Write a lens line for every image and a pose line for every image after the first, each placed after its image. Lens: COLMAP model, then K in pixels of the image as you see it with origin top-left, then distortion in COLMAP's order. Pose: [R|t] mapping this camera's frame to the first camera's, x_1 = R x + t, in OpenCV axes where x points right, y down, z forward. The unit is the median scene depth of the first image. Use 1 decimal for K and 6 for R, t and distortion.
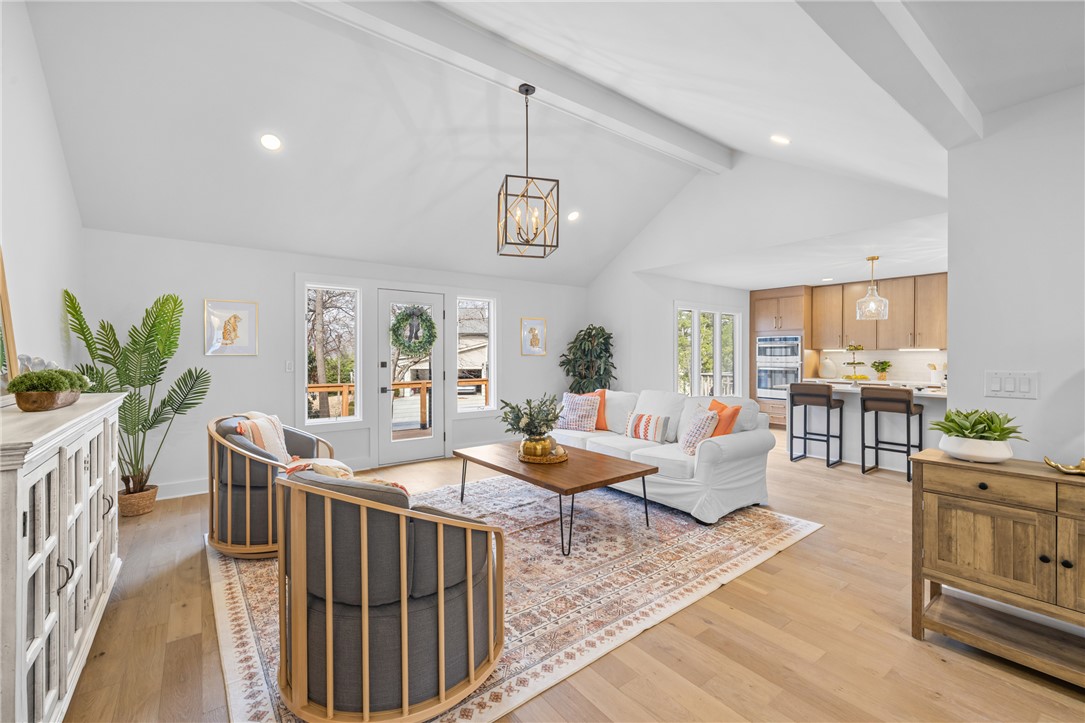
lens RADIAL K [[469.5, 0, 547.9], [0, 469.5, 352.3], [0, 0, 1]] dist [-0.005210, 0.001753]
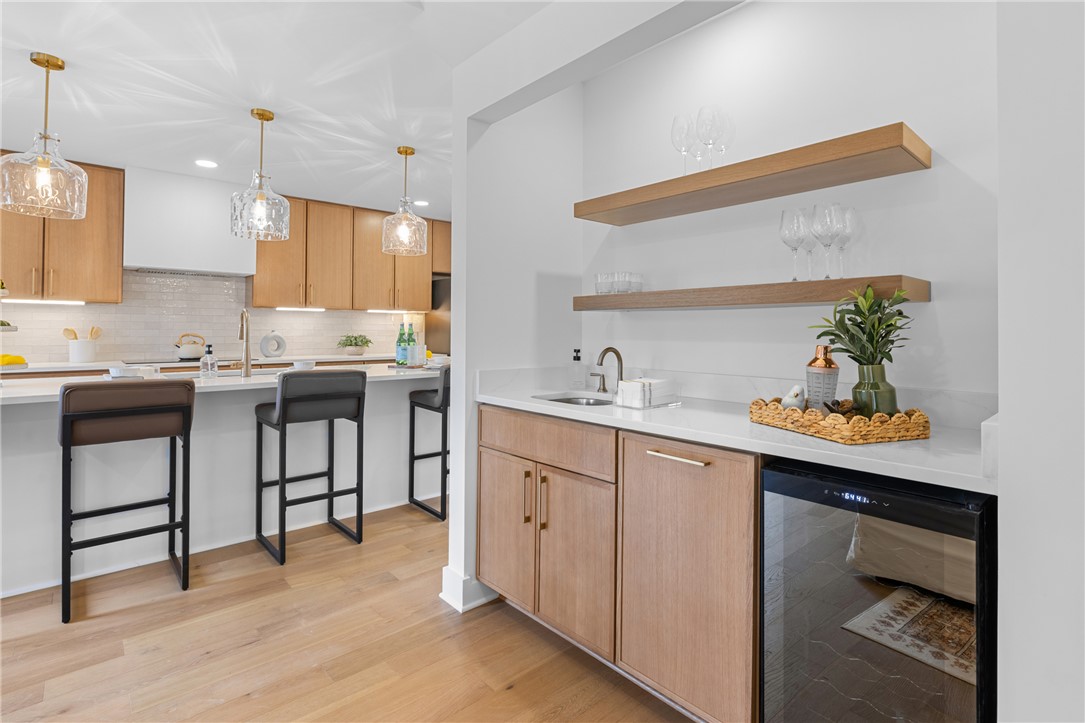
lens RADIAL K [[516.4, 0, 536.9], [0, 516.4, 324.5], [0, 0, 1]] dist [-0.002552, -0.000762]
pose [[-0.078131, 0.009892, 0.996894, 0.320947], [-0.007962, 0.999913, -0.010545, 0.037255], [-0.996911, -0.008761, -0.078046, 0.877554]]
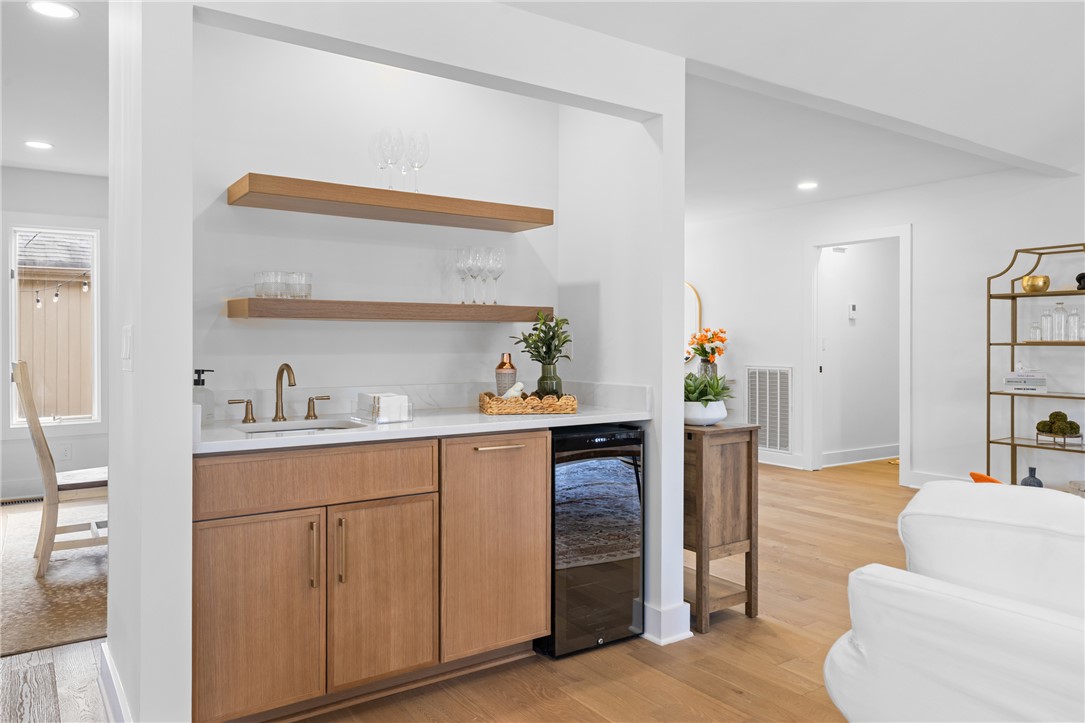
lens RADIAL K [[759.2, 0, 551.7], [0, 759.2, 341.9], [0, 0, 1]] dist [-0.002270, 0.007217]
pose [[-0.999095, -0.002609, 0.042458, 0.618835], [-0.002854, 0.999980, -0.005718, 0.039855], [-0.042442, -0.005834, -0.999082, 1.422244]]
